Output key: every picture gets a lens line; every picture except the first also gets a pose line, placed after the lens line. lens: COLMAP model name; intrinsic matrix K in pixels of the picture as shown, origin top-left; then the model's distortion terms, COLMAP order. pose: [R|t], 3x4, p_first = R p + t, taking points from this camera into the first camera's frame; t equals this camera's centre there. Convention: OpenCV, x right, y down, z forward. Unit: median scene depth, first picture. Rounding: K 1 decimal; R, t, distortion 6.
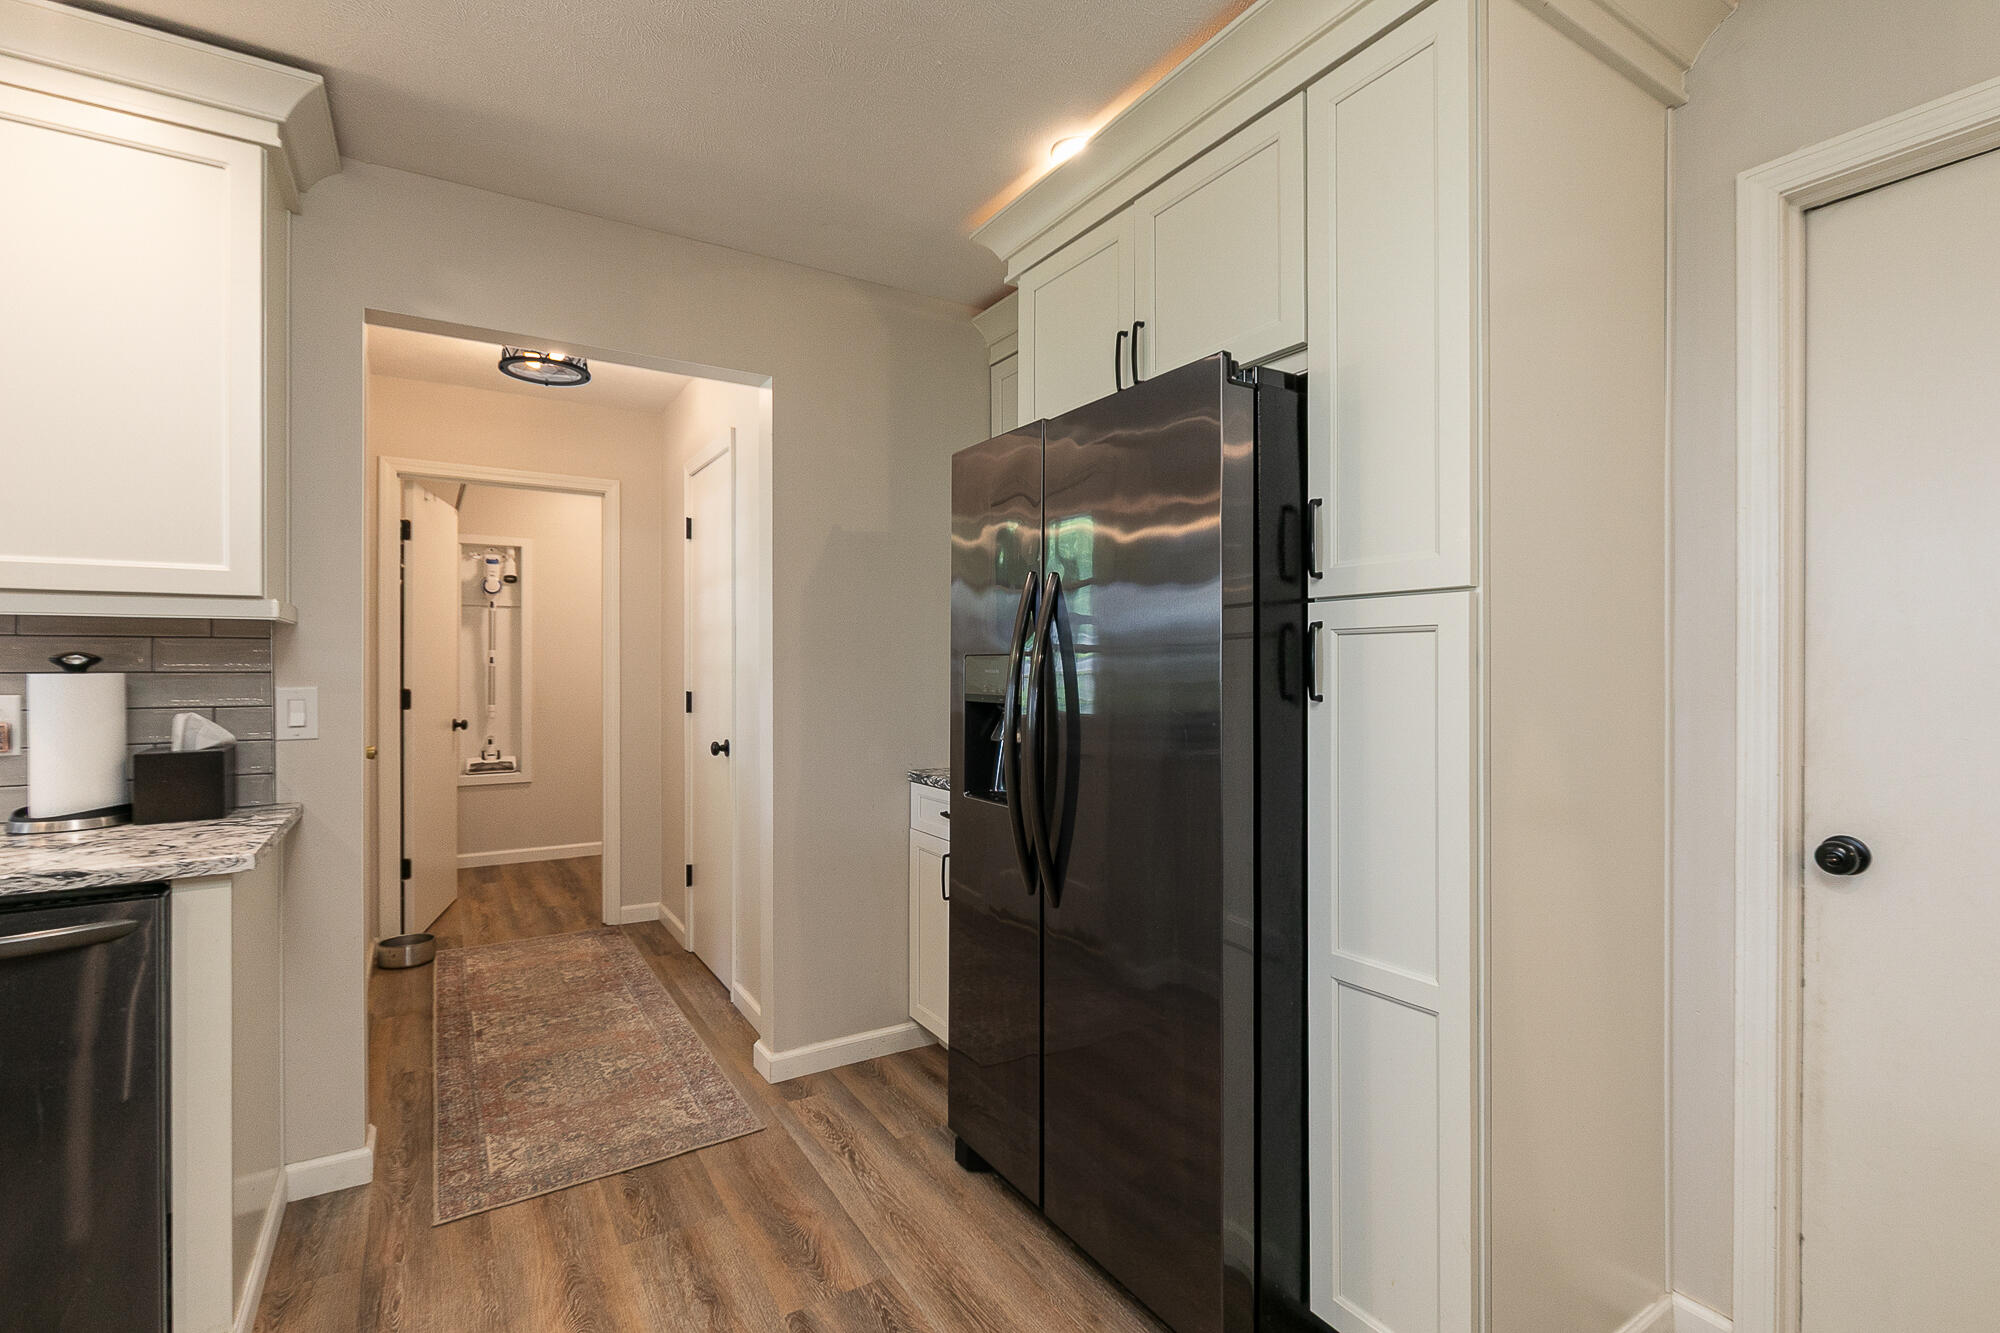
lens RADIAL K [[901.2, 0, 1003.3], [0, 901.2, 663.6], [0, 0, 1]] dist [0.007810, -0.002325]
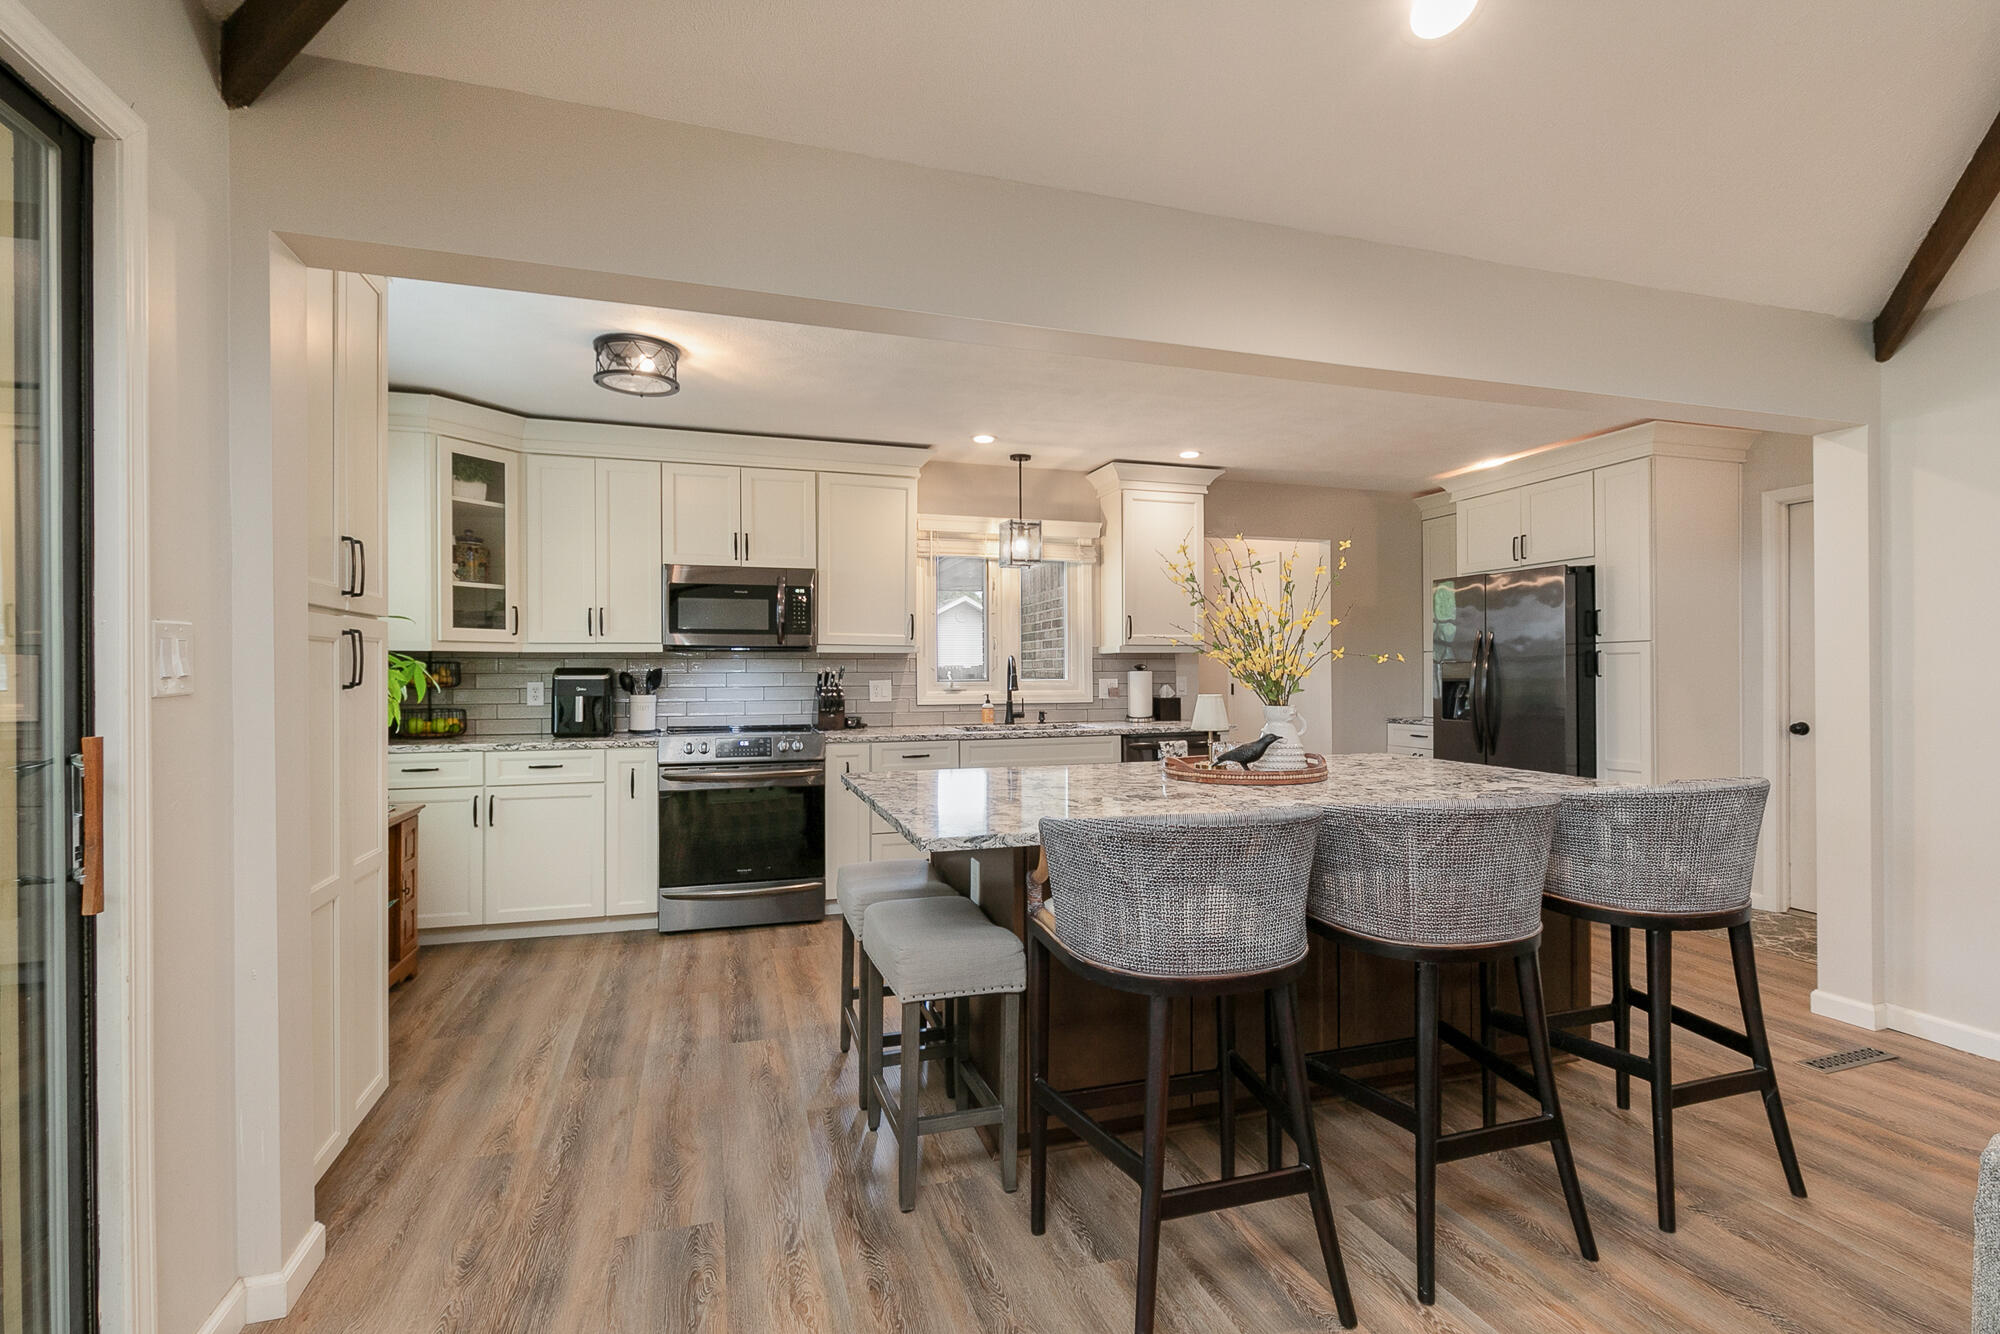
lens RADIAL K [[931.7, 0, 1015.0], [0, 931.7, 675.2], [0, 0, 1]] dist [0.000242, -0.001201]
pose [[0.970321, -0.005853, -0.241750, -0.666319], [0.006795, 0.999972, 0.003065, 0.011381], [0.241725, -0.004616, 0.970334, -2.093545]]
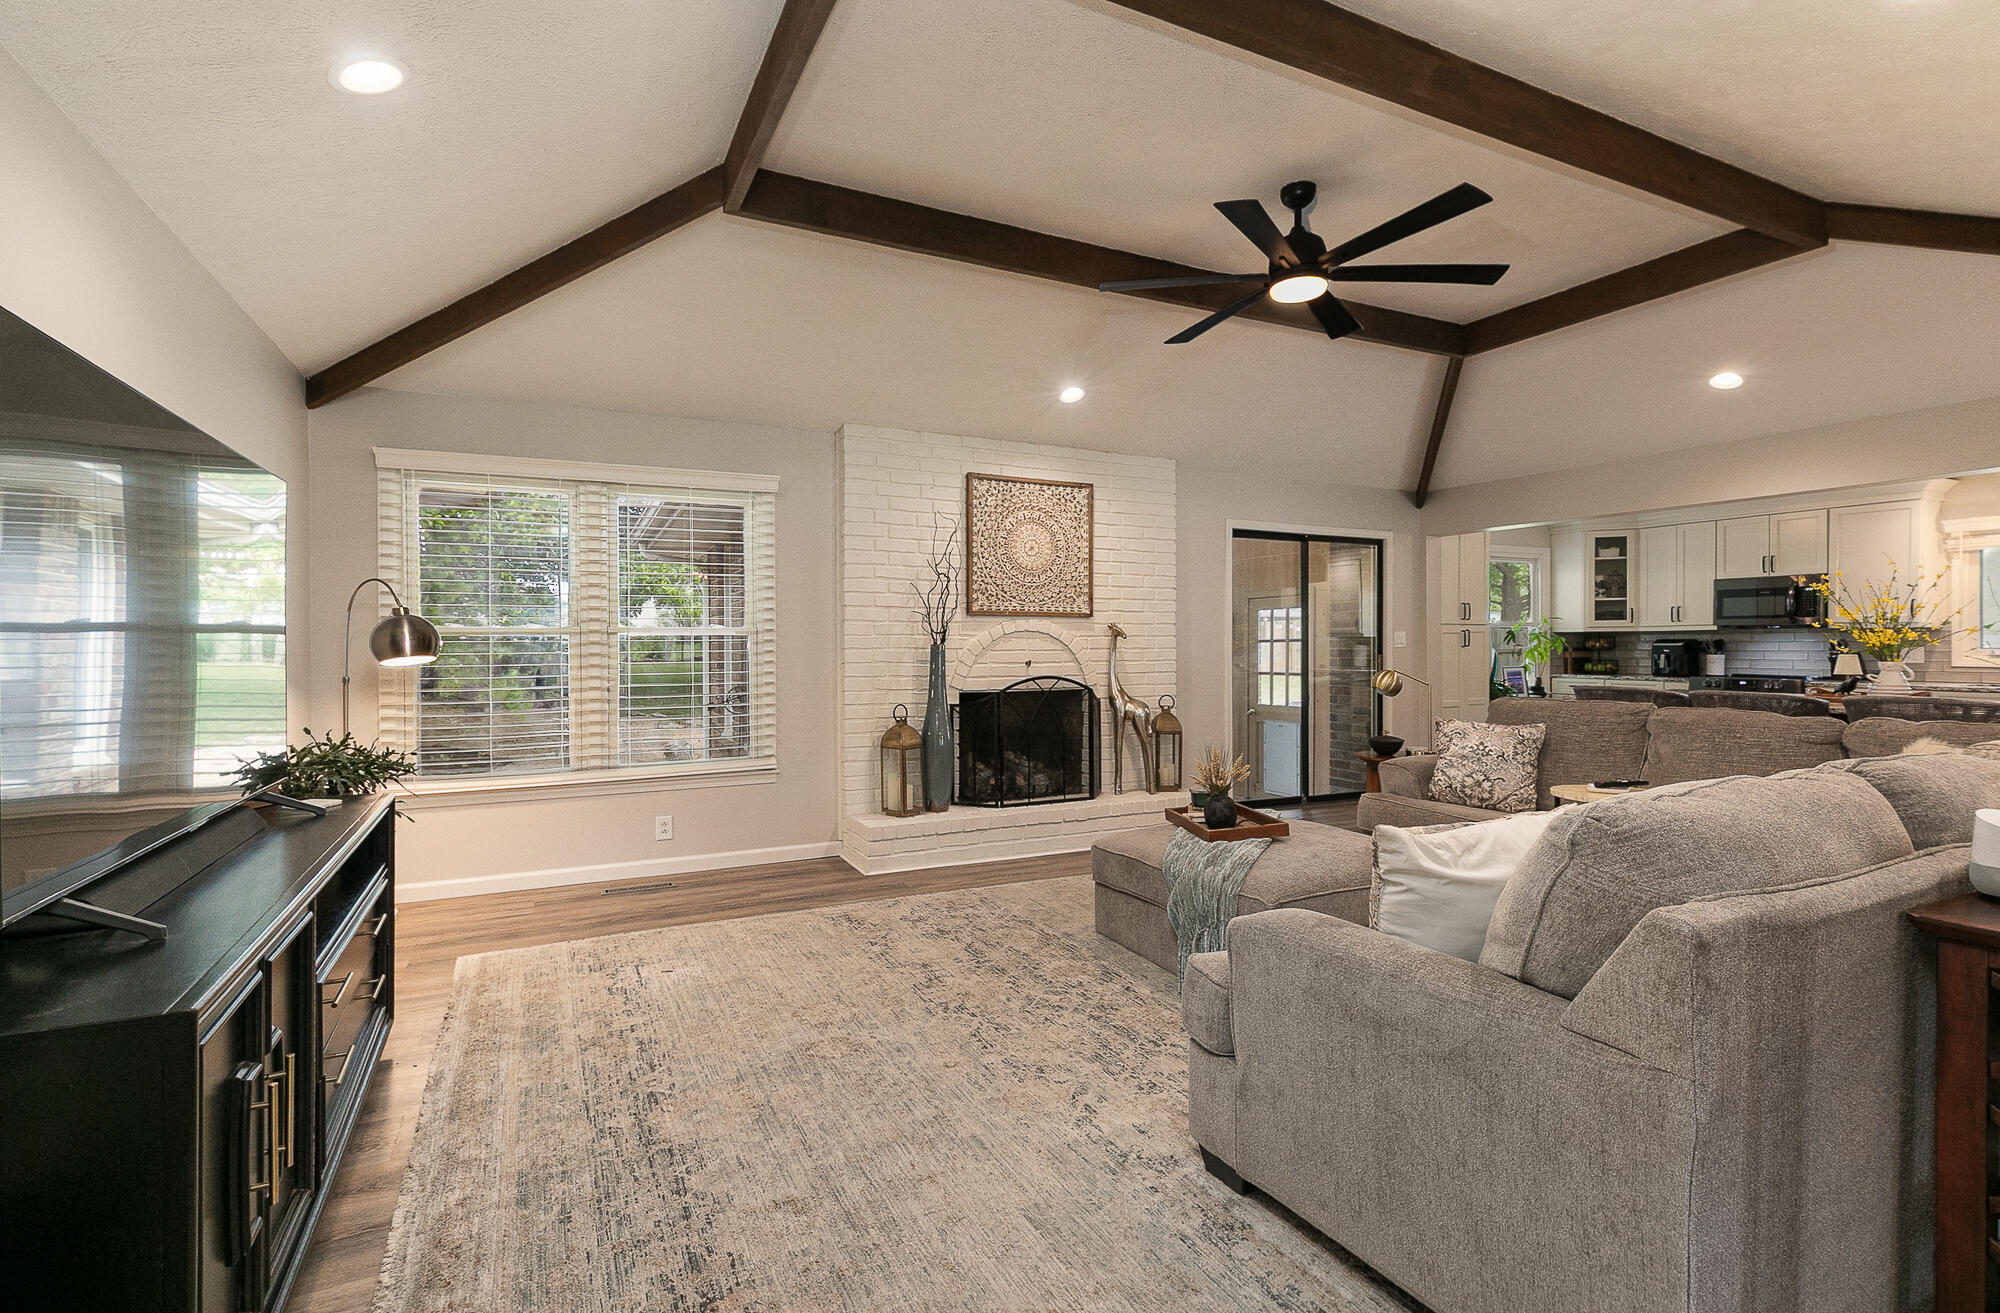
lens RADIAL K [[901.2, 0, 954.7], [0, 901.2, 654.1], [0, 0, 1]] dist [0.007810, -0.002325]
pose [[-0.123496, 0.005543, -0.992330, 2.491077], [0.001944, 0.999984, 0.005343, 0.035921], [0.992343, -0.001269, -0.123505, -2.925709]]
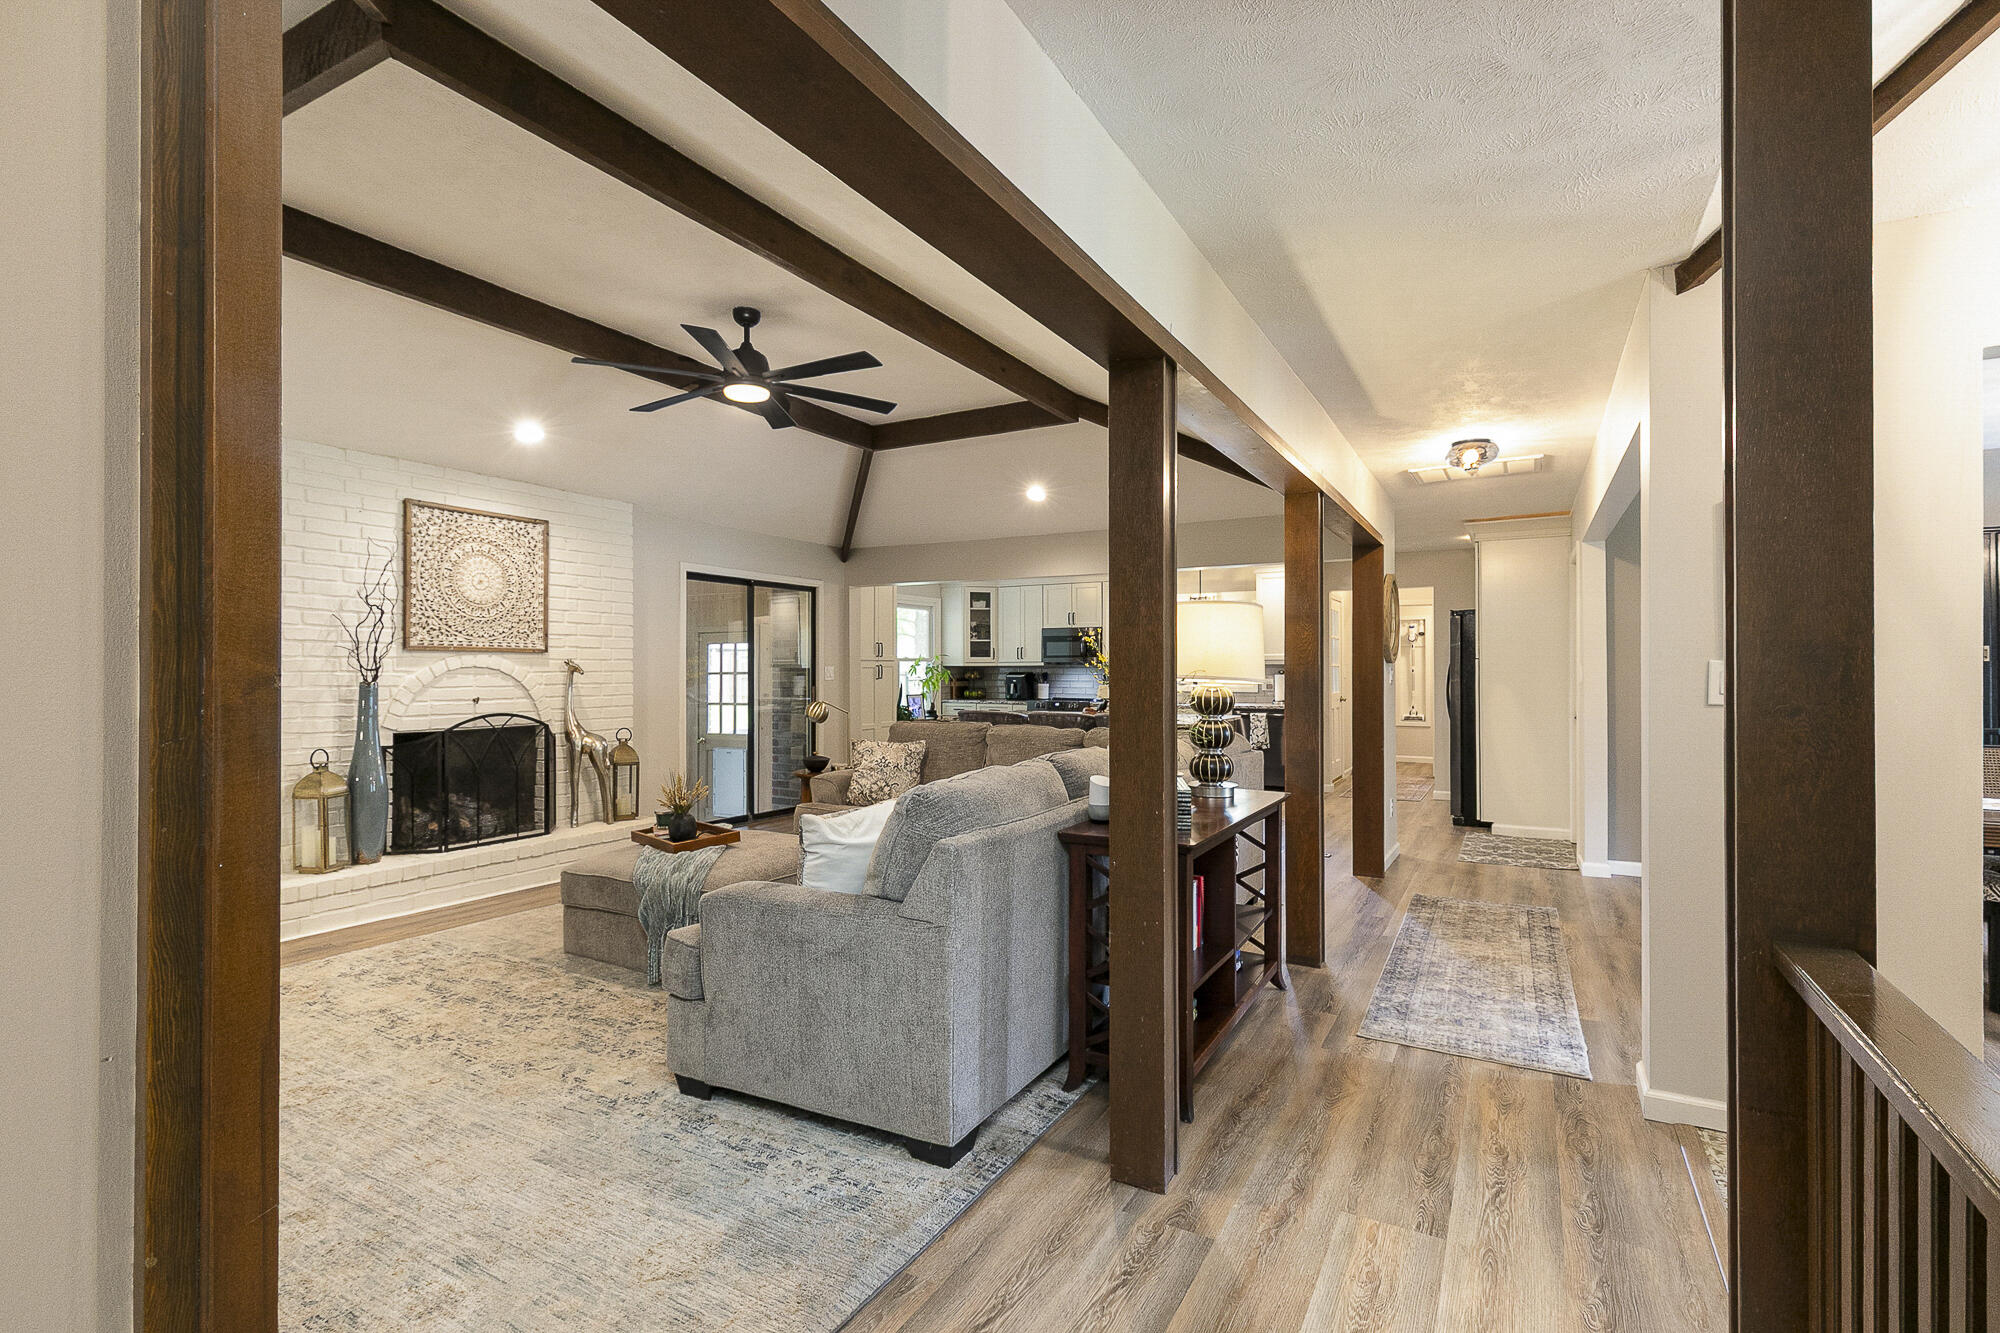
lens RADIAL K [[960.9, 0, 1013.0], [0, 960.9, 664.7], [0, 0, 1]] dist [0.002101, -0.000513]
pose [[0.492531, -0.007583, -0.870262, 3.063338], [0.001651, 0.999968, -0.007779, -0.006628], [0.870293, 0.002394, 0.492528, -3.081014]]
